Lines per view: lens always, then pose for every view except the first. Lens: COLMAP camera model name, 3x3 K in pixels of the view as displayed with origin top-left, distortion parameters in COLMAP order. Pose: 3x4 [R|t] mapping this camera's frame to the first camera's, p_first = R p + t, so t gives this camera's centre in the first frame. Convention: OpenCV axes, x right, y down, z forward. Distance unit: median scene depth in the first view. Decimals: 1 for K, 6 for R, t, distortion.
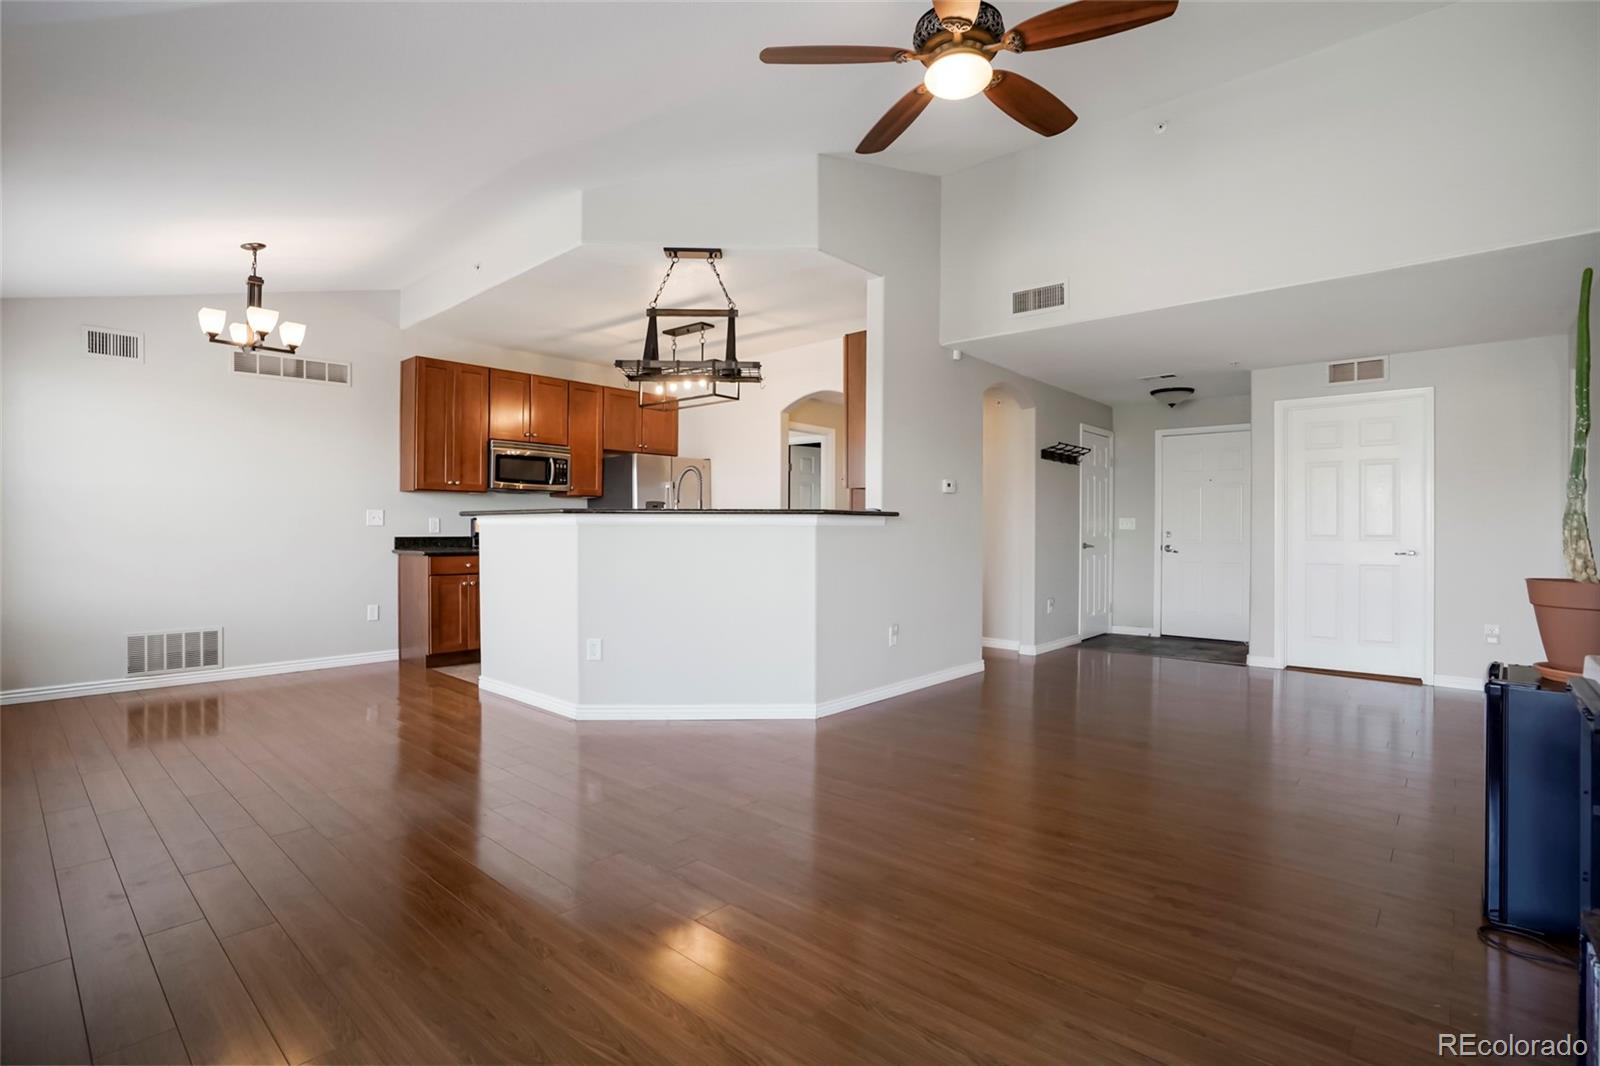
lens RADIAL K [[778.0, 0, 778.8], [0, 778.0, 534.3], [0, 0, 1]] dist [-0.003409, 0.000048]
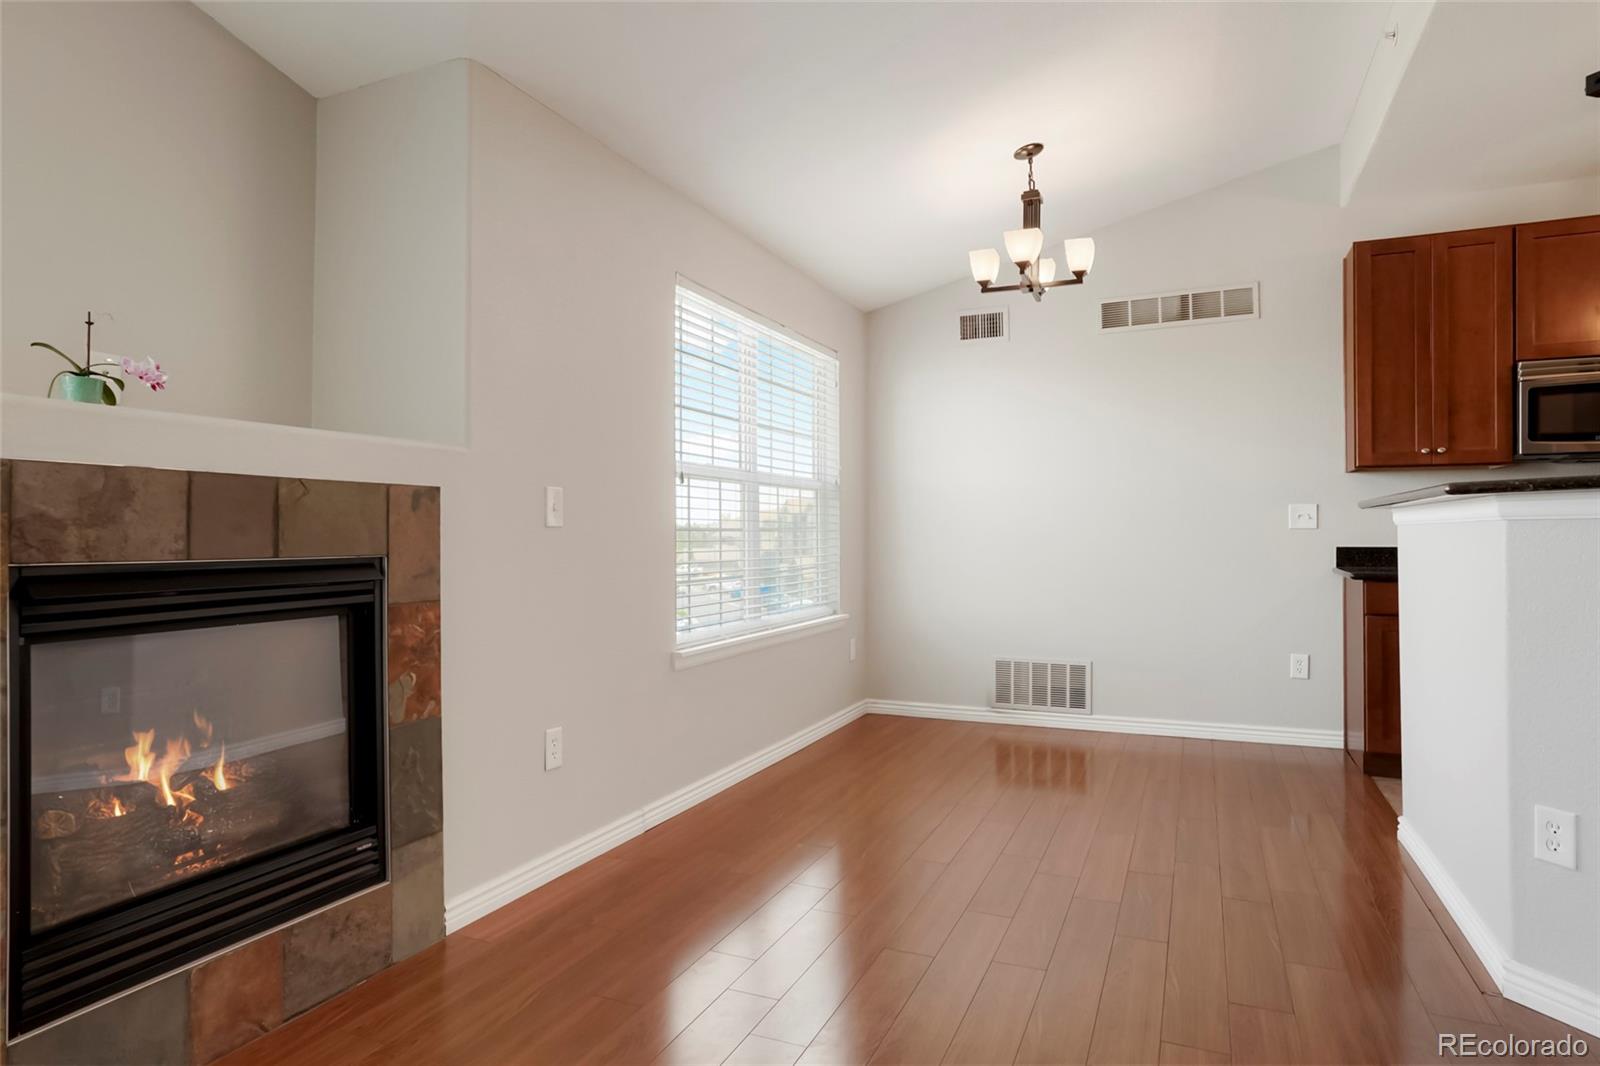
lens RADIAL K [[949.8, 0, 800.0], [0, 949.8, 533.0], [0, 0, 1]] dist [0.003374, 0.004322]
pose [[0.343005, -0.004350, -0.939323, 0.077253], [-0.002206, 0.999983, -0.005436, -0.003124], [0.939331, 0.003937, 0.342990, 0.403891]]
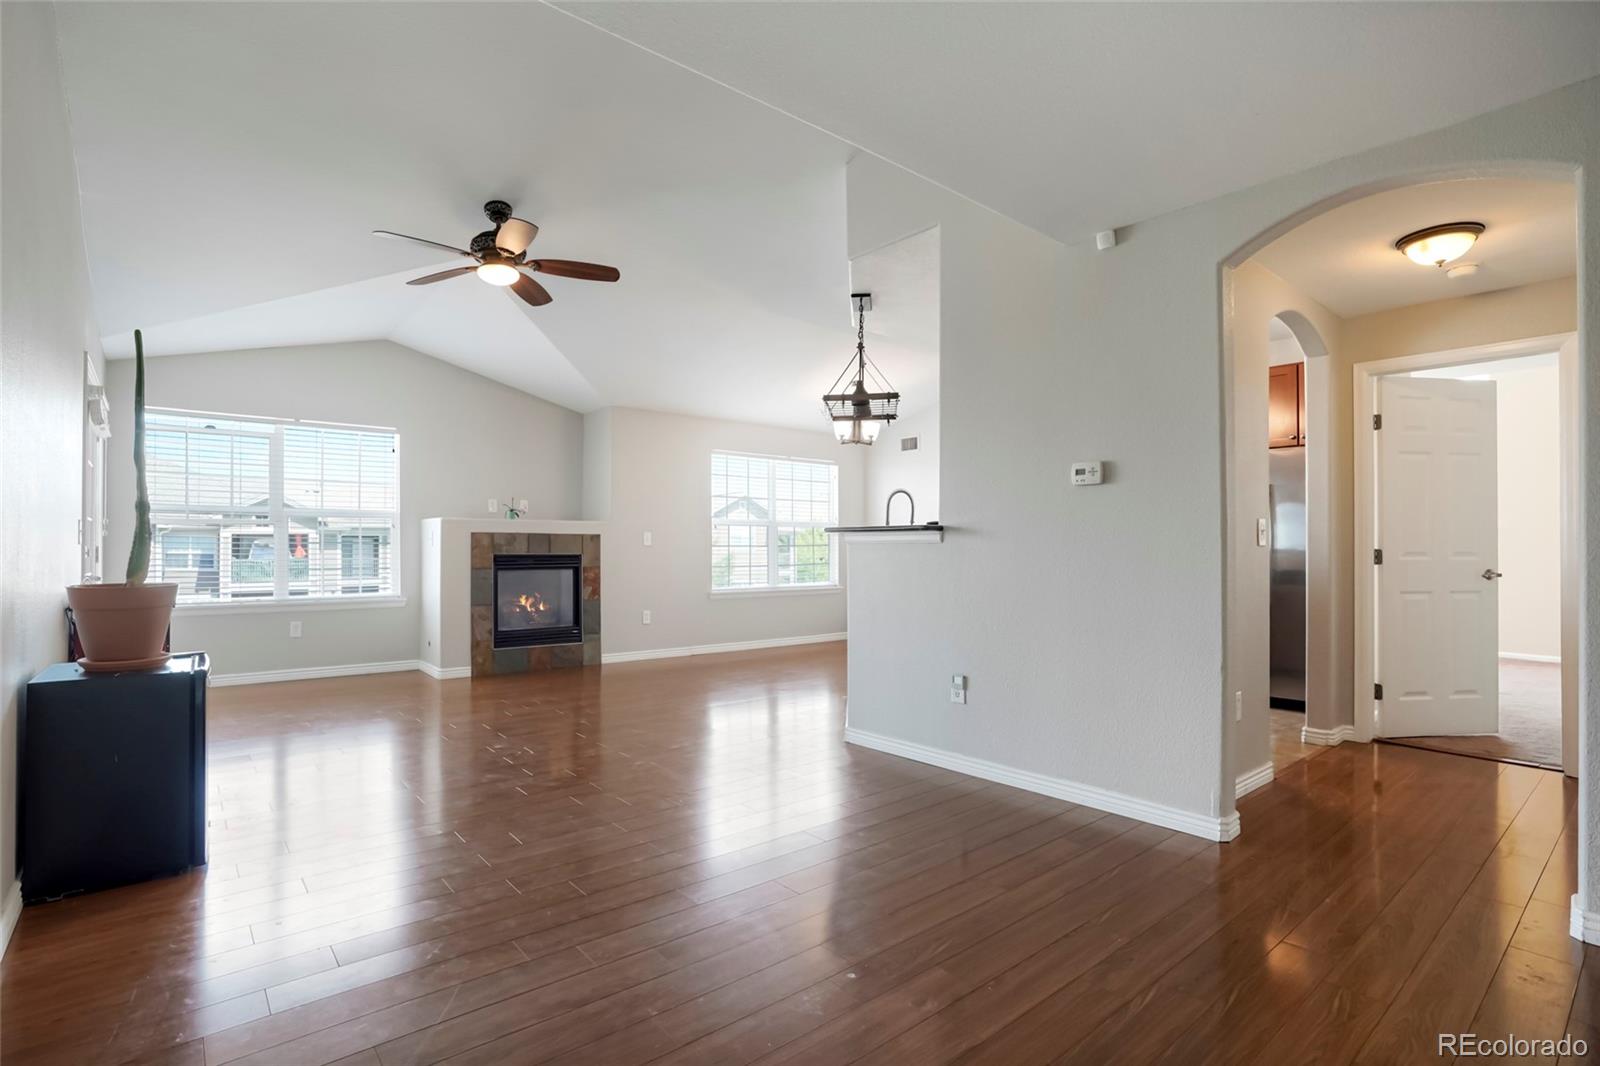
lens RADIAL K [[778.0, 0, 778.8], [0, 778.0, 534.3], [0, 0, 1]] dist [-0.003409, 0.000048]
pose [[-0.136432, -0.014393, -0.990545, 0.848351], [-0.010500, 0.999859, -0.013083, -0.013745], [0.990594, 0.008616, -0.136564, 0.876425]]
